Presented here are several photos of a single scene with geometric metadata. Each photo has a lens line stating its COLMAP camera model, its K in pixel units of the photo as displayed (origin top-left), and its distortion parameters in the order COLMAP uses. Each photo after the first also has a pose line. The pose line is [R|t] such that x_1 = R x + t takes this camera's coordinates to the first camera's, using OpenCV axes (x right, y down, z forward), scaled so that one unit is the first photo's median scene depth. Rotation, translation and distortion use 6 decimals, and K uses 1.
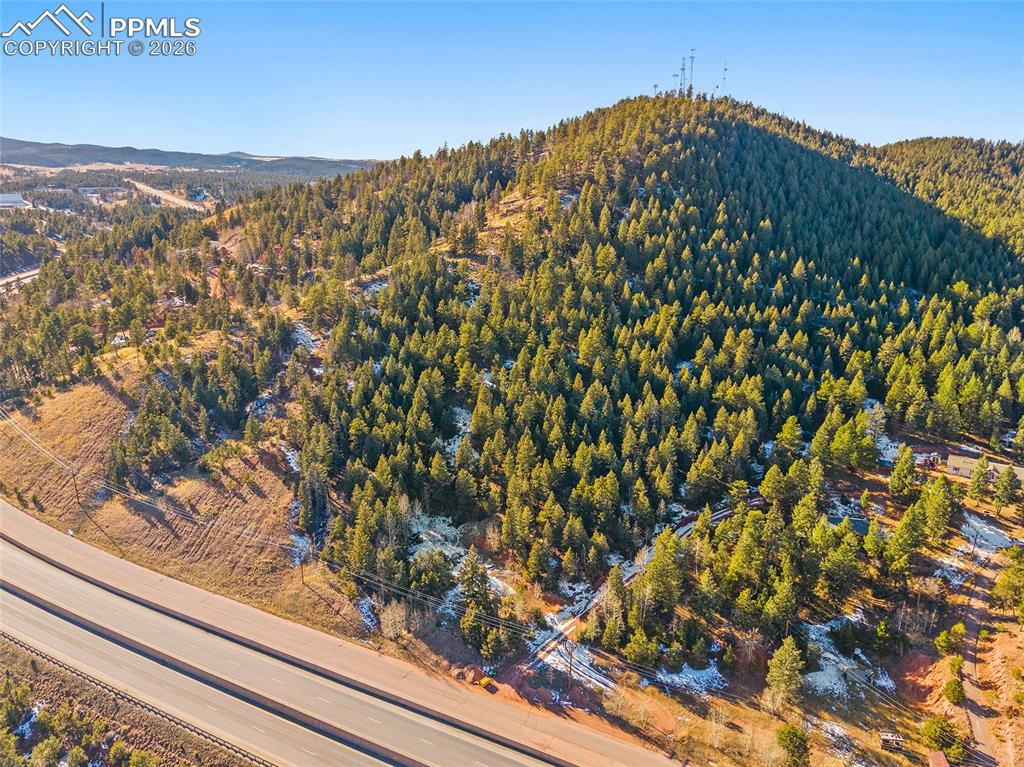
lens RADIAL K [[702.7, 0, 512.0], [0, 702.7, 383.5], [0, 0, 1]] dist [0.030642, -0.039769]
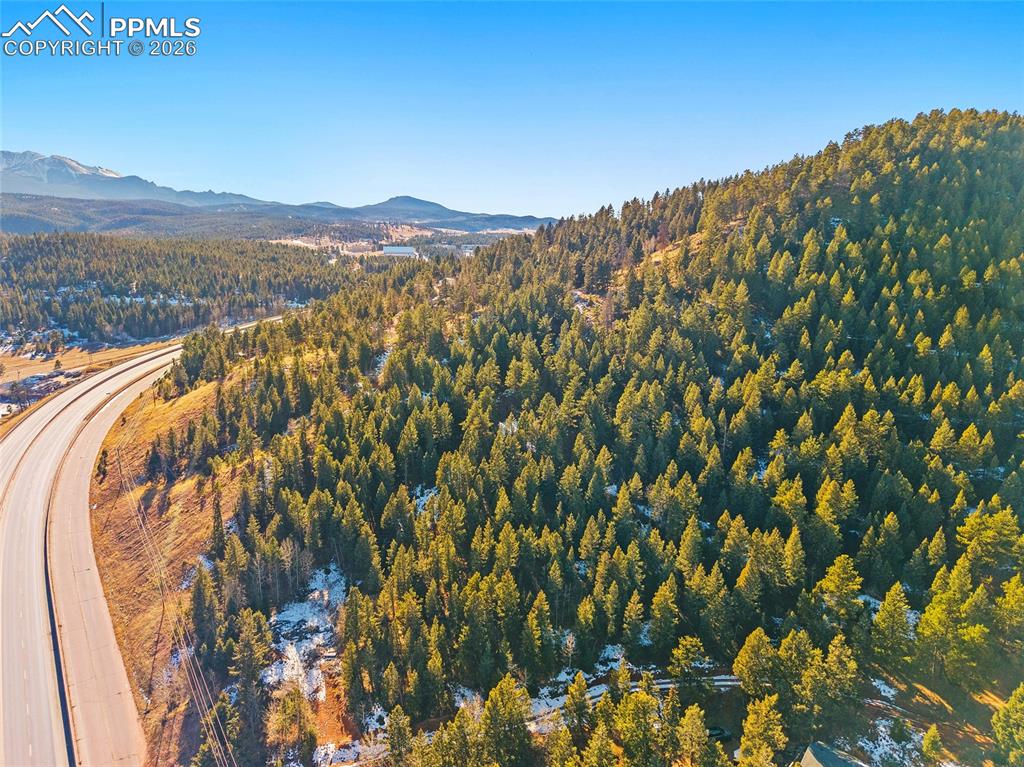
lens RADIAL K [[702.7, 0, 512.0], [0, 702.7, 383.5], [0, 0, 1]] dist [0.030642, -0.039769]
pose [[0.874681, 0.117991, -0.470118, 0.320149], [-0.161165, 0.985530, -0.052508, -0.013290], [0.457120, 0.121695, 0.881040, 0.269513]]
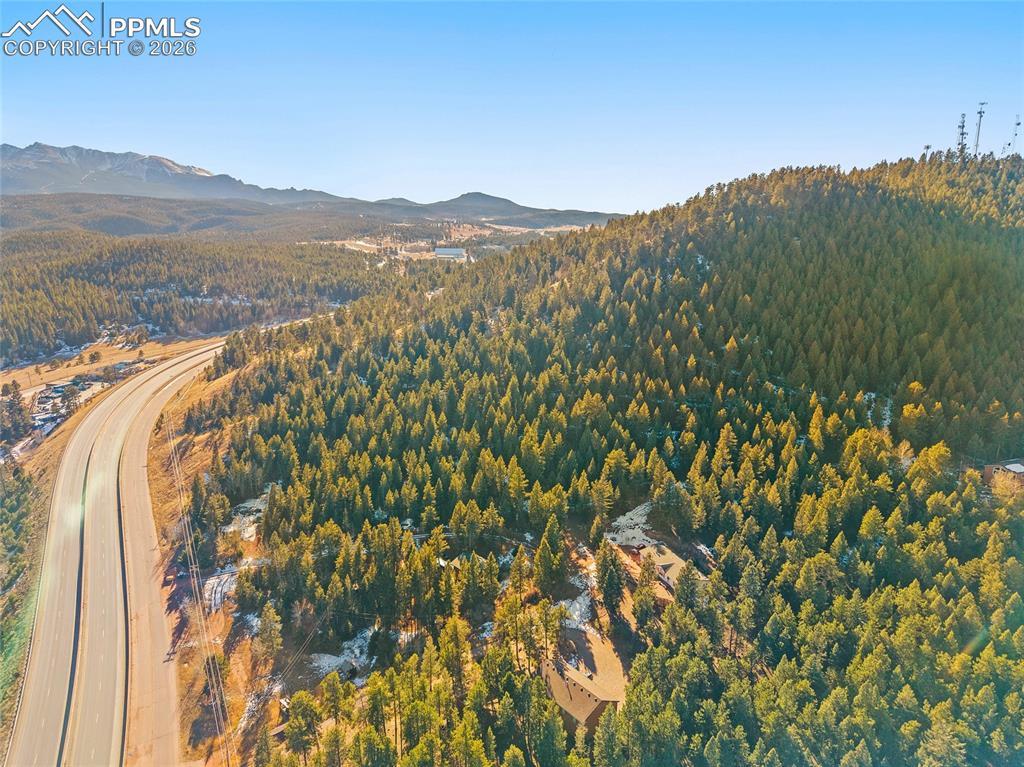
lens RADIAL K [[698.6, 0, 512.0], [0, 698.6, 383.5], [0, 0, 1]] dist [0.029599, -0.070402]
pose [[0.822504, 0.140472, -0.551140, 0.740328], [-0.186402, 0.982078, -0.027874, -0.036228], [0.537347, 0.125660, 0.833947, 0.072895]]
